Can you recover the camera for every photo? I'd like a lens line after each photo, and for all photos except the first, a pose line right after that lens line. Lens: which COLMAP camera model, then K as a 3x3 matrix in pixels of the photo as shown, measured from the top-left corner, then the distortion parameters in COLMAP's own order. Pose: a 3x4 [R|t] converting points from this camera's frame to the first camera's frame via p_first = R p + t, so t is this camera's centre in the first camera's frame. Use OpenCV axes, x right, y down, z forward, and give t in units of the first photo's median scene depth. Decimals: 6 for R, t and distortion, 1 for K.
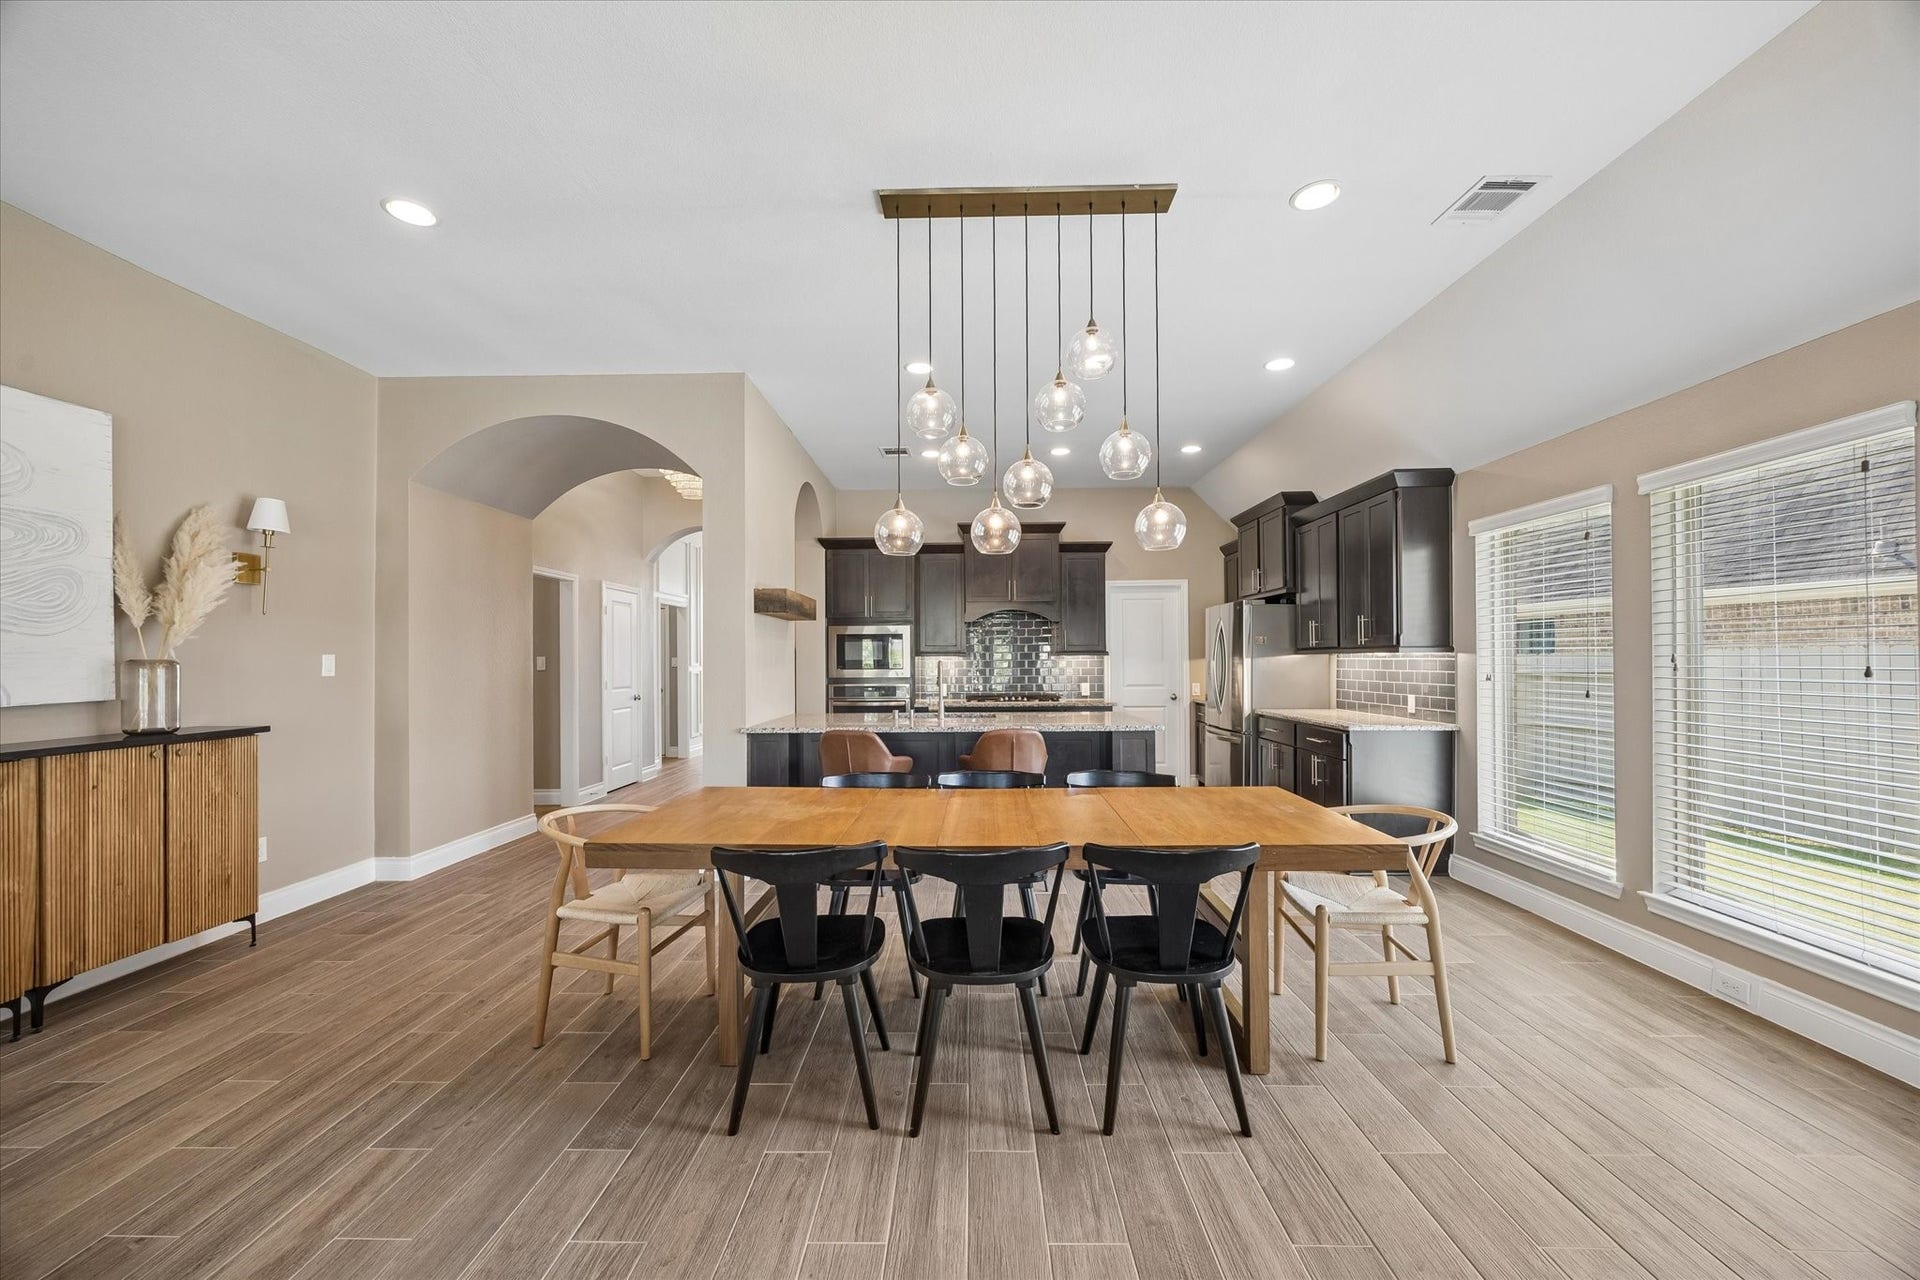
lens RADIAL K [[754.2, 0, 957.0], [0, 754.2, 655.4], [0, 0, 1]] dist [-0.000567, -0.000114]
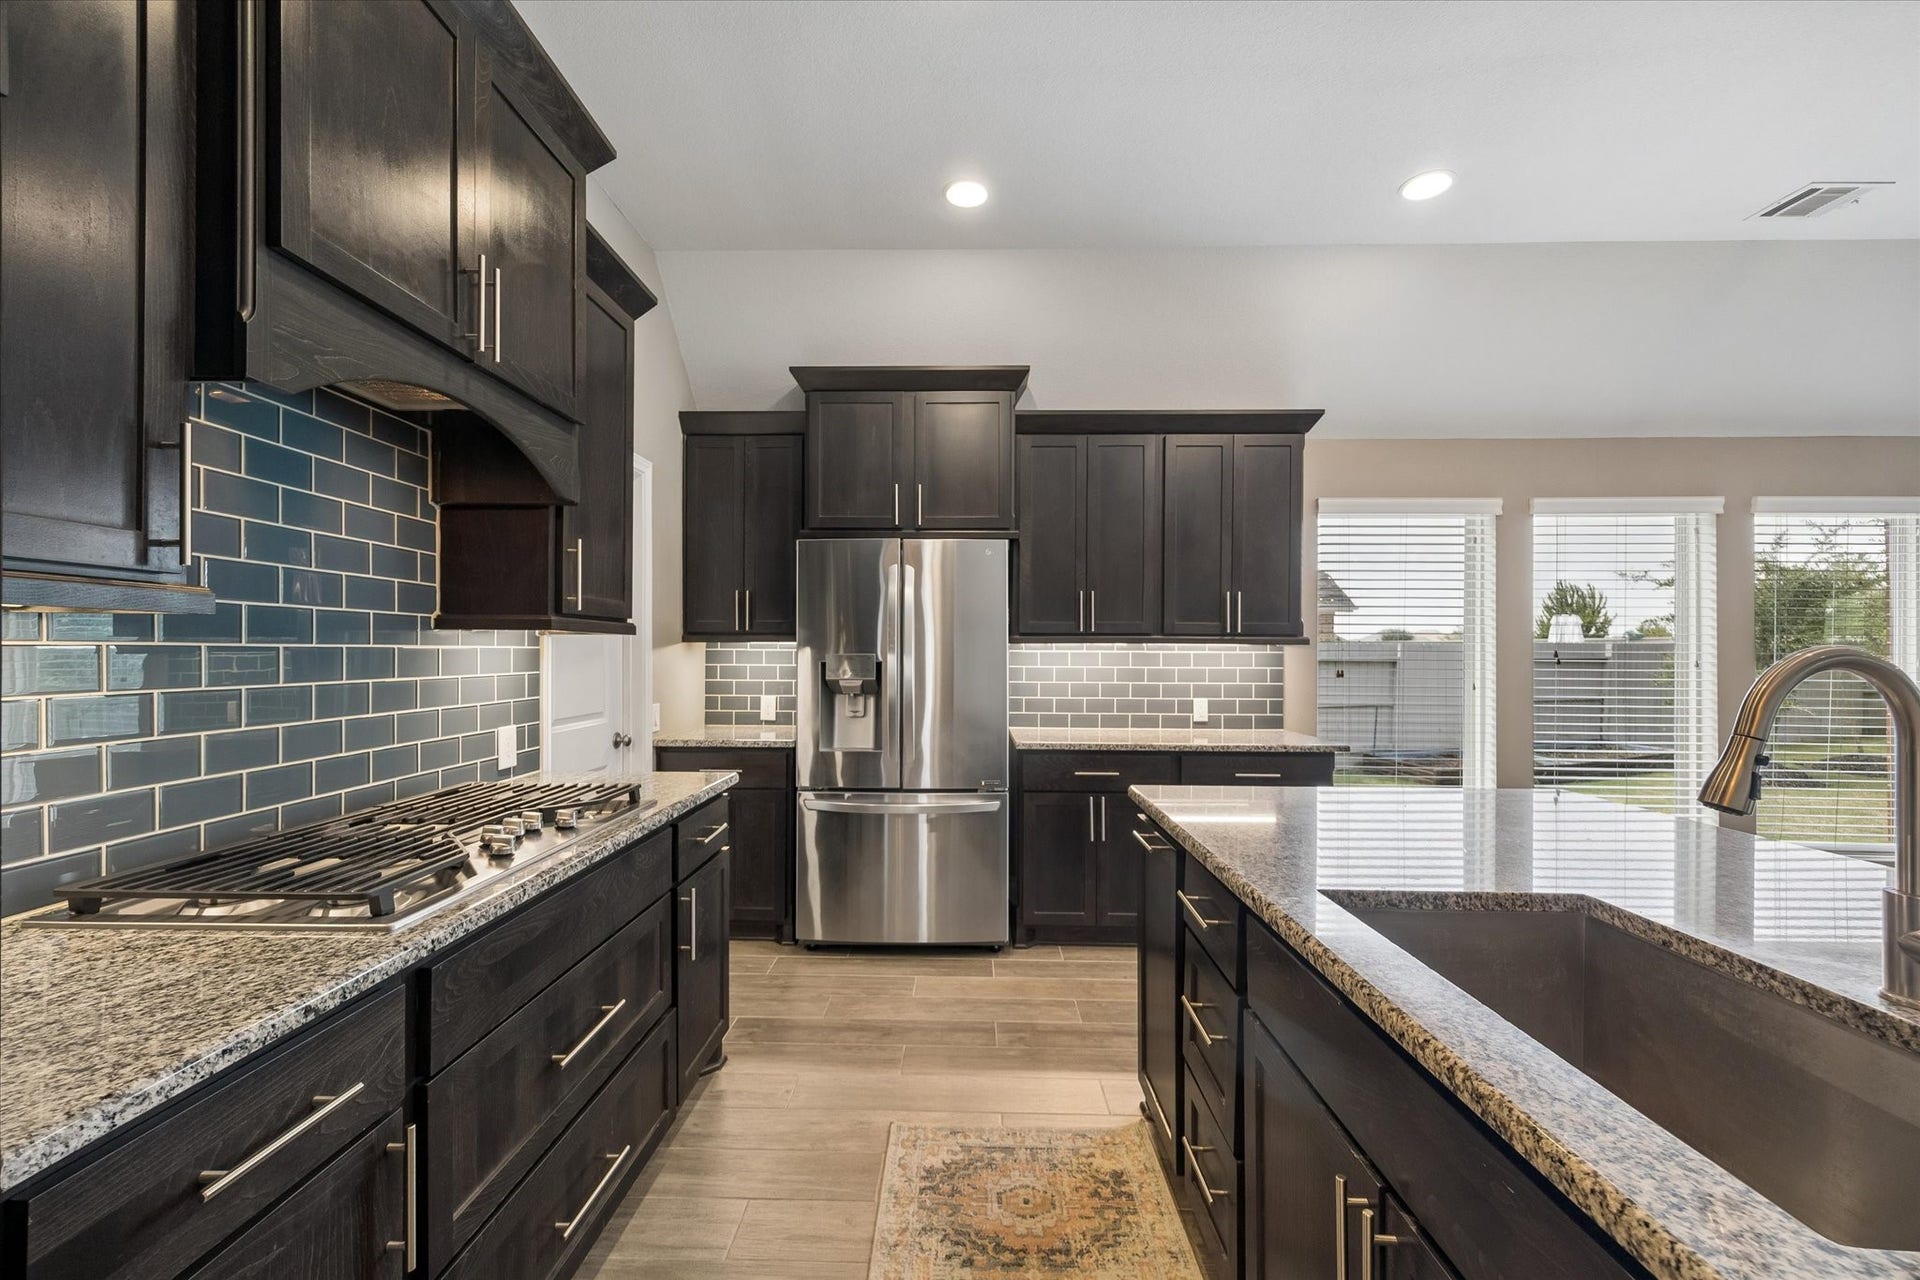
lens RADIAL K [[754.2, 0, 957.0], [0, 754.2, 655.4], [0, 0, 1]] dist [-0.000567, -0.000114]
pose [[-0.000881, 0.004184, 0.999991, -0.193433], [-0.006128, 0.999972, -0.004189, 0.013541], [-0.999981, -0.006132, -0.000855, 1.348675]]
